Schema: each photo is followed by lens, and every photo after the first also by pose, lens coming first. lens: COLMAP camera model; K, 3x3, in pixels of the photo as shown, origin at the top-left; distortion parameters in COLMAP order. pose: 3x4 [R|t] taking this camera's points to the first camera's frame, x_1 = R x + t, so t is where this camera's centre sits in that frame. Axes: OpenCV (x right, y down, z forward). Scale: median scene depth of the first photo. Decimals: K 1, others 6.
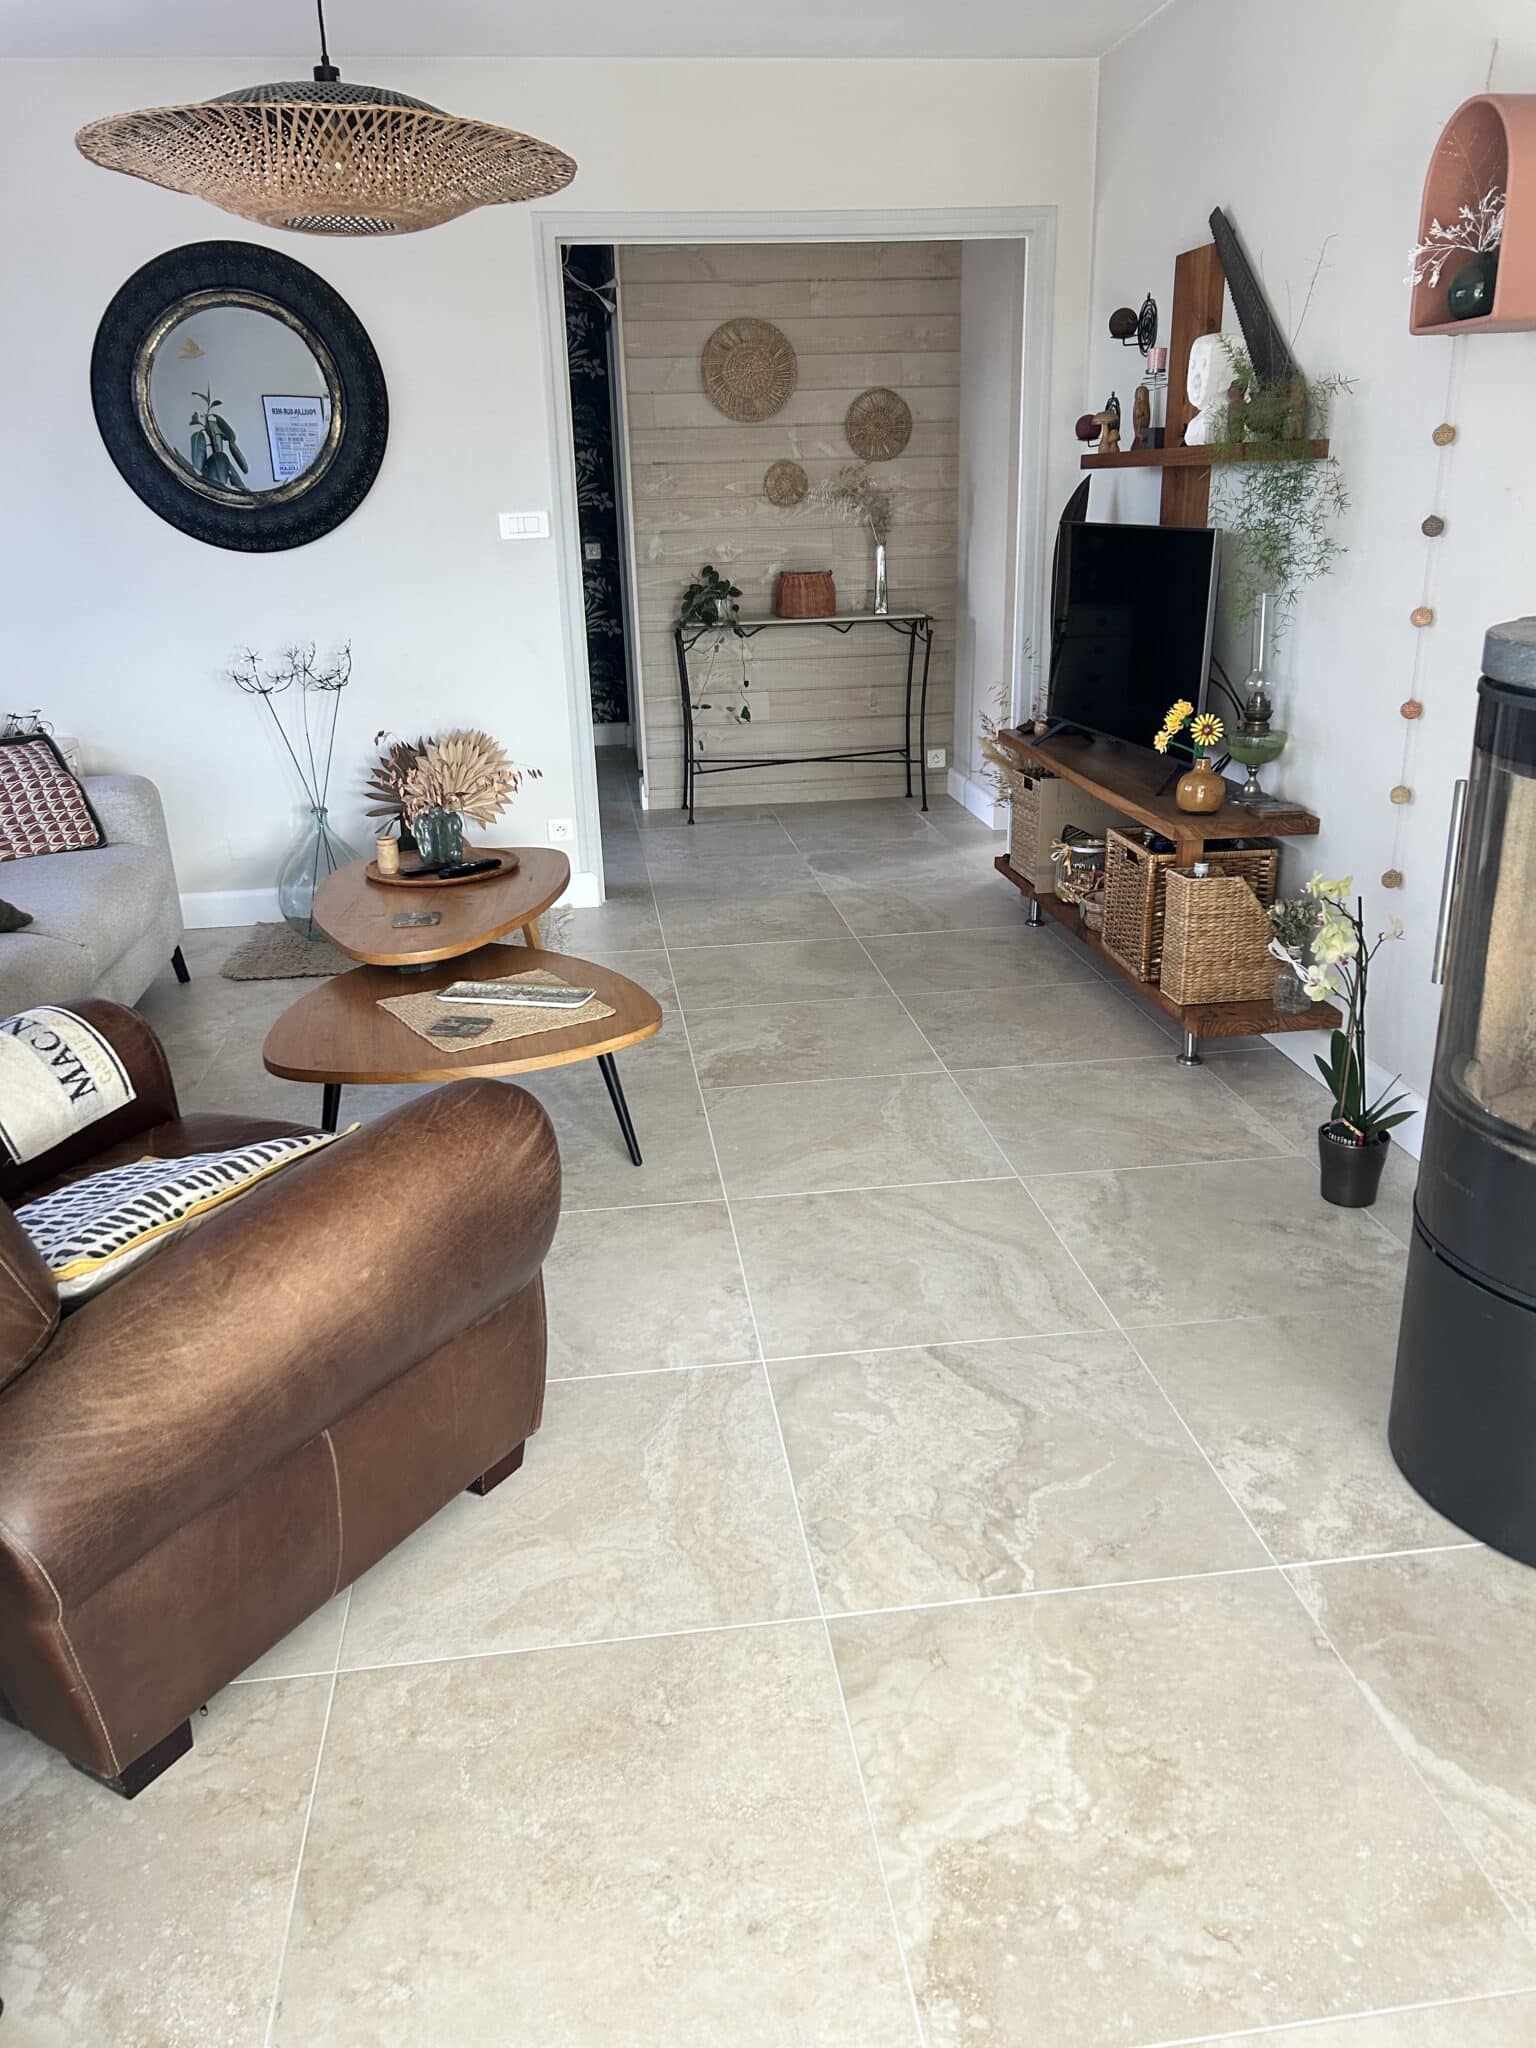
lens RADIAL K [[1529.9, 0, 765.8], [0, 1529.9, 1030.4], [0, 0, 1]] dist [0.034625, -0.041316]
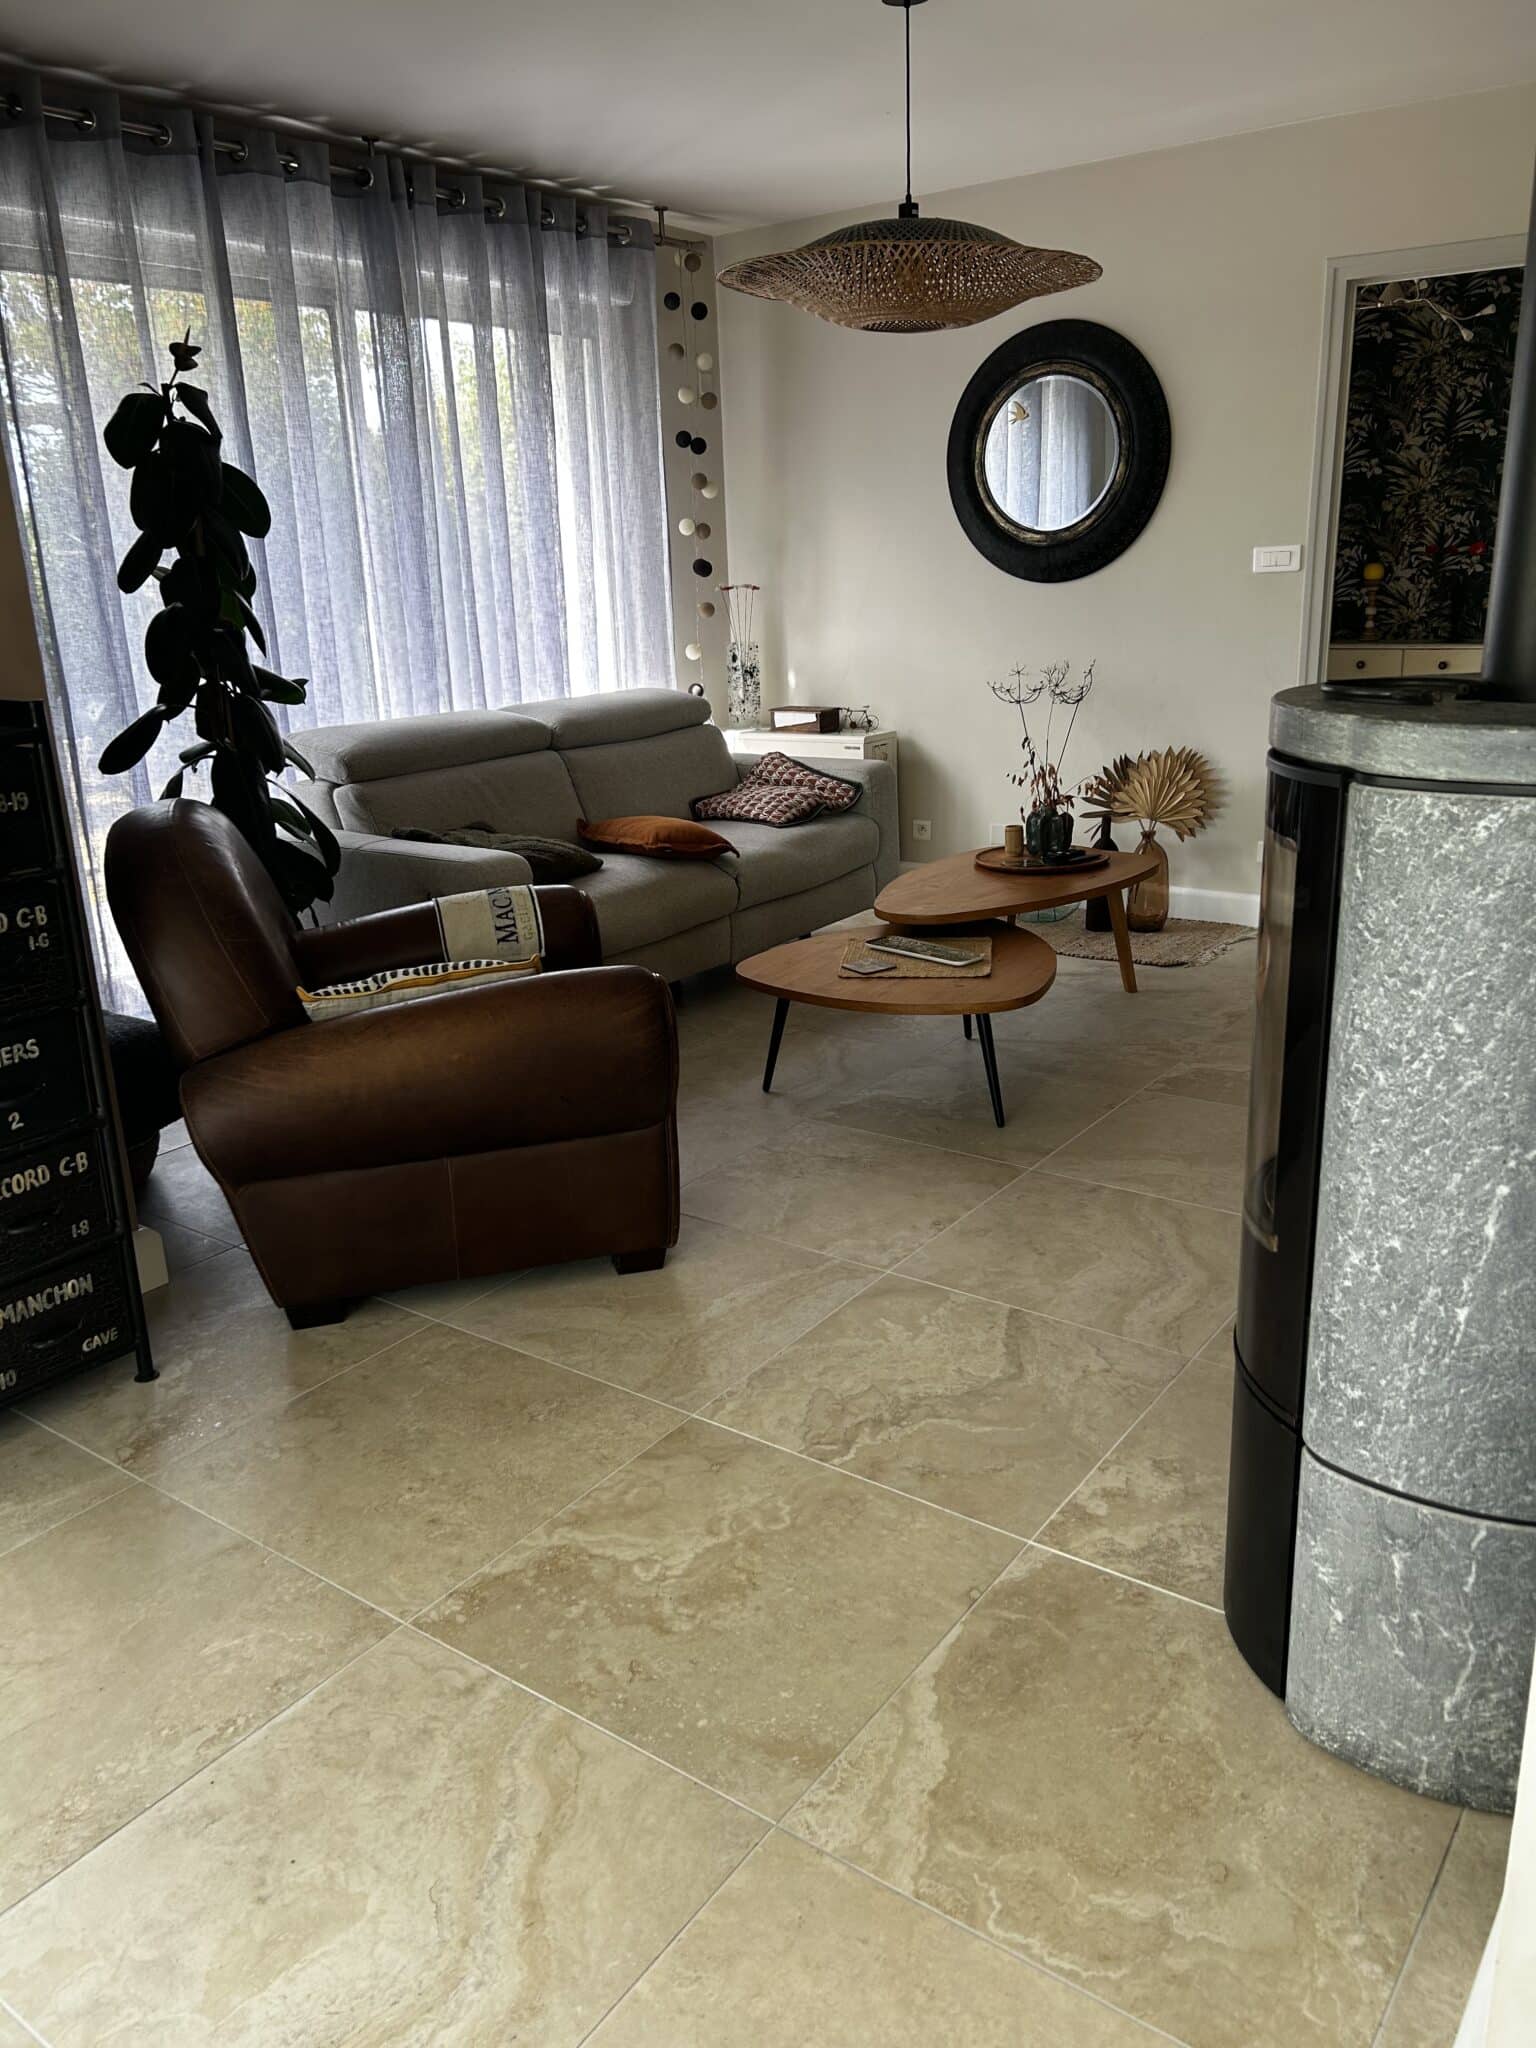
lens RADIAL K [[1529.9, 0, 773.2], [0, 1529.9, 1033.3], [0, 0, 1]] dist [0.034625, -0.041316]
pose [[0.728729, 0.204828, -0.653452, 0.557876], [-0.213807, 0.974572, 0.067047, -0.019533], [0.650569, 0.090853, 0.753993, 0.031477]]
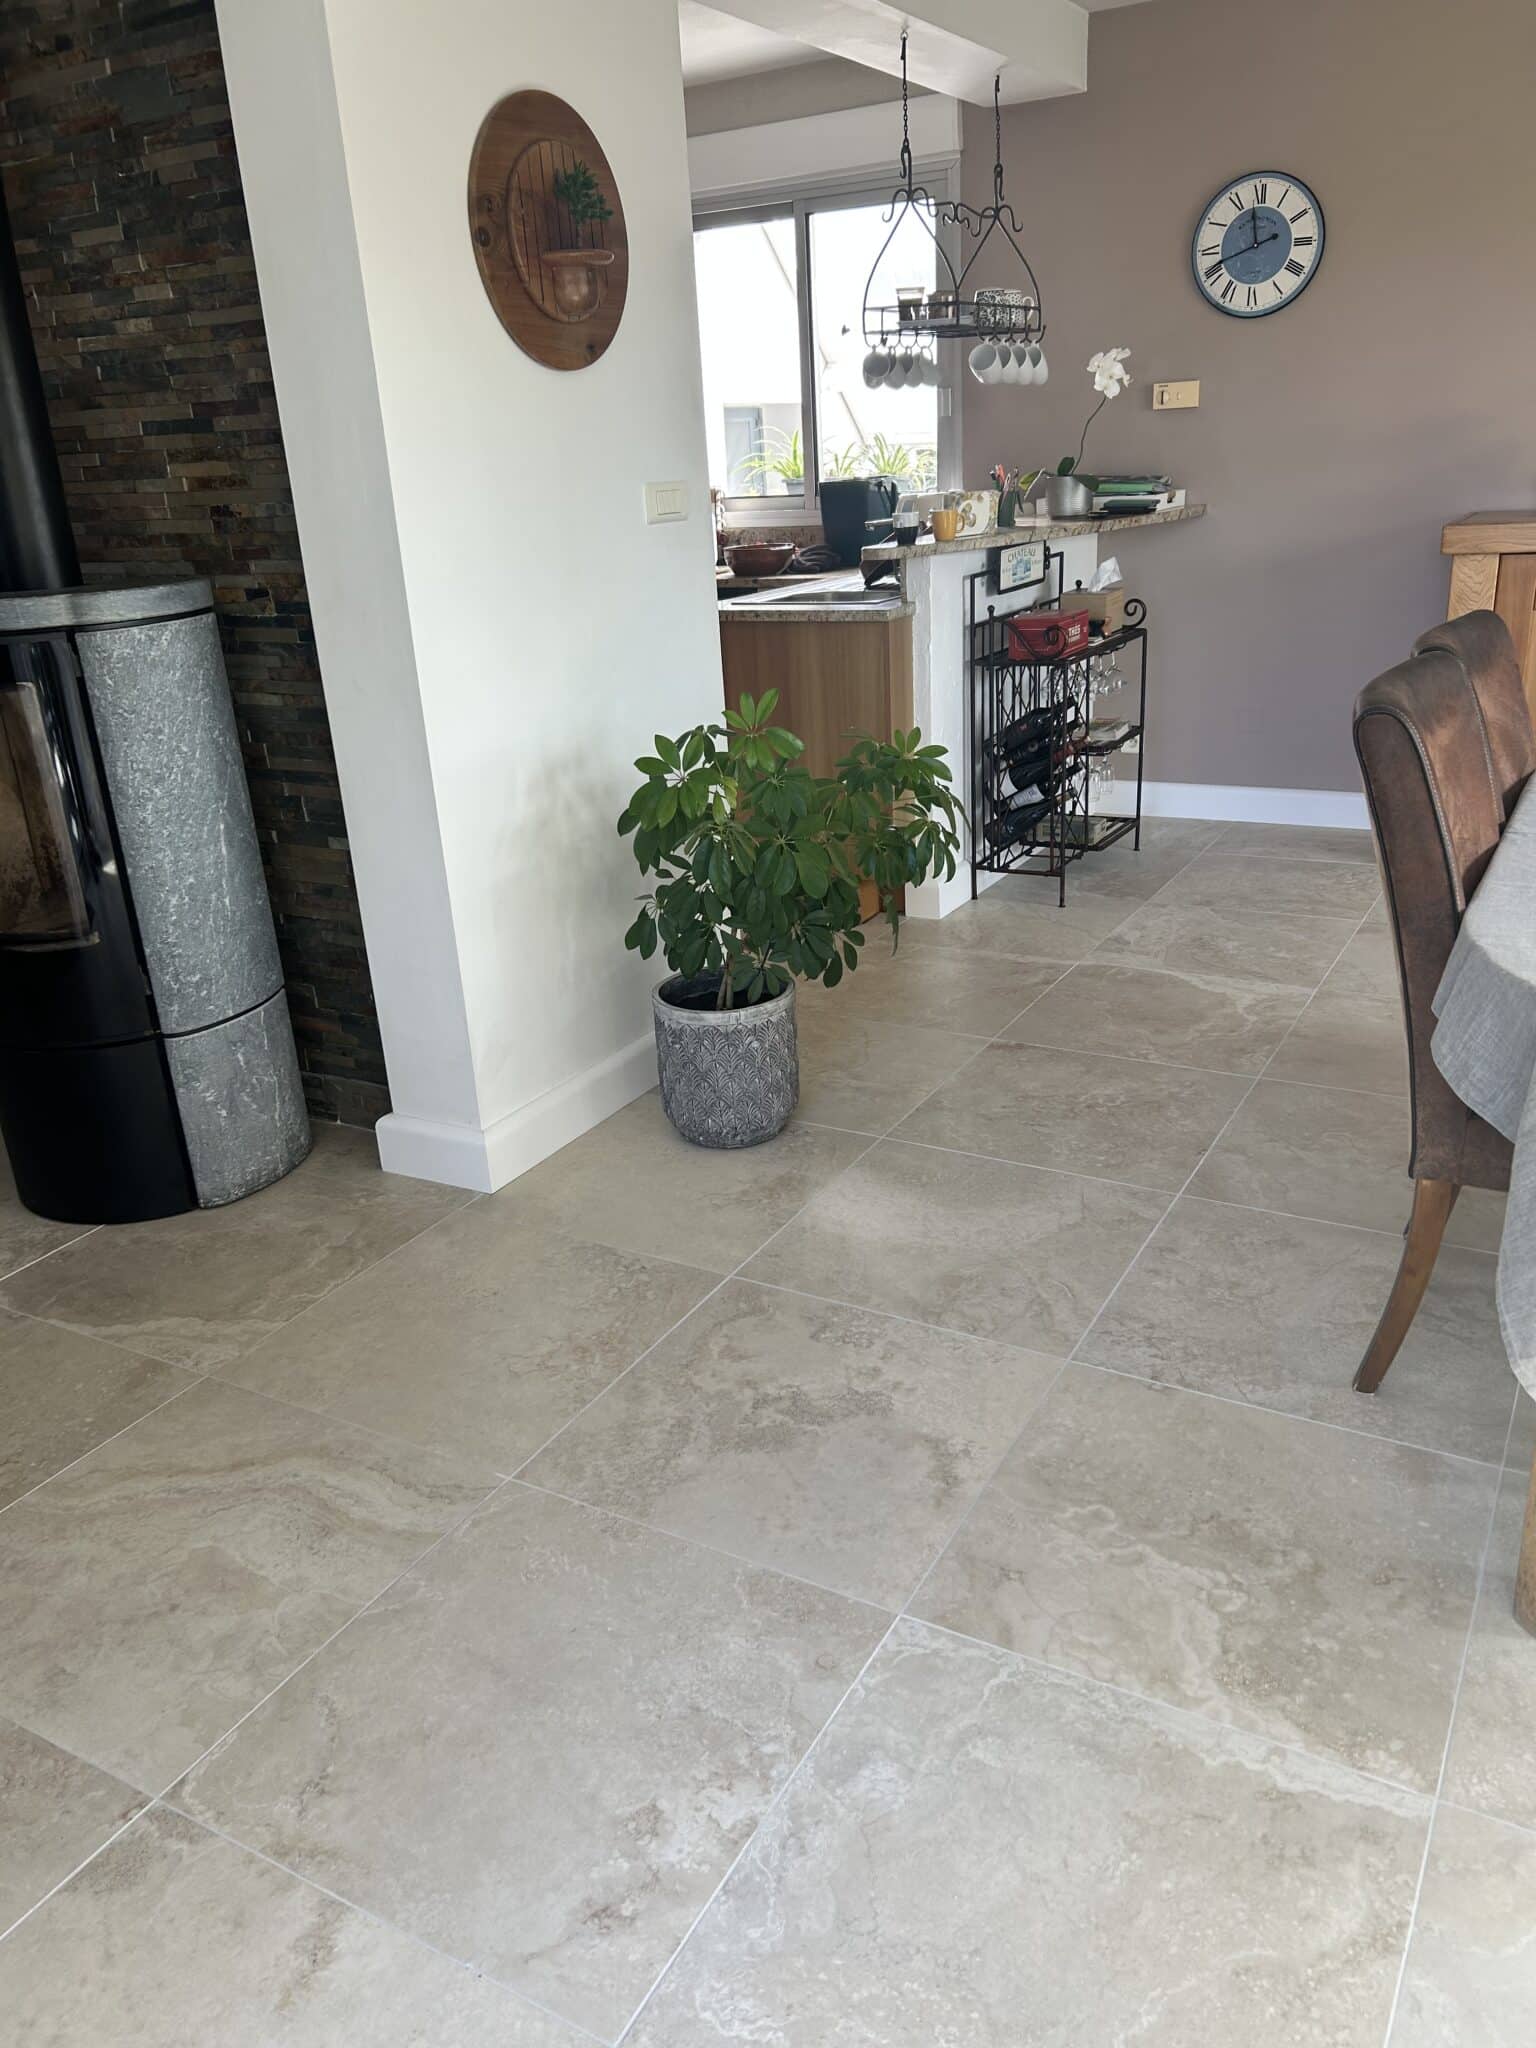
lens RADIAL K [[1529.9, 0, 779.0], [0, 1529.9, 1038.7], [0, 0, 1]] dist [0.034625, -0.041316]
pose [[0.590929, -0.291664, 0.752153, -0.134088], [0.301046, 0.944731, 0.129824, 0.116698], [-0.748447, 0.149716, 0.646074, -0.299165]]
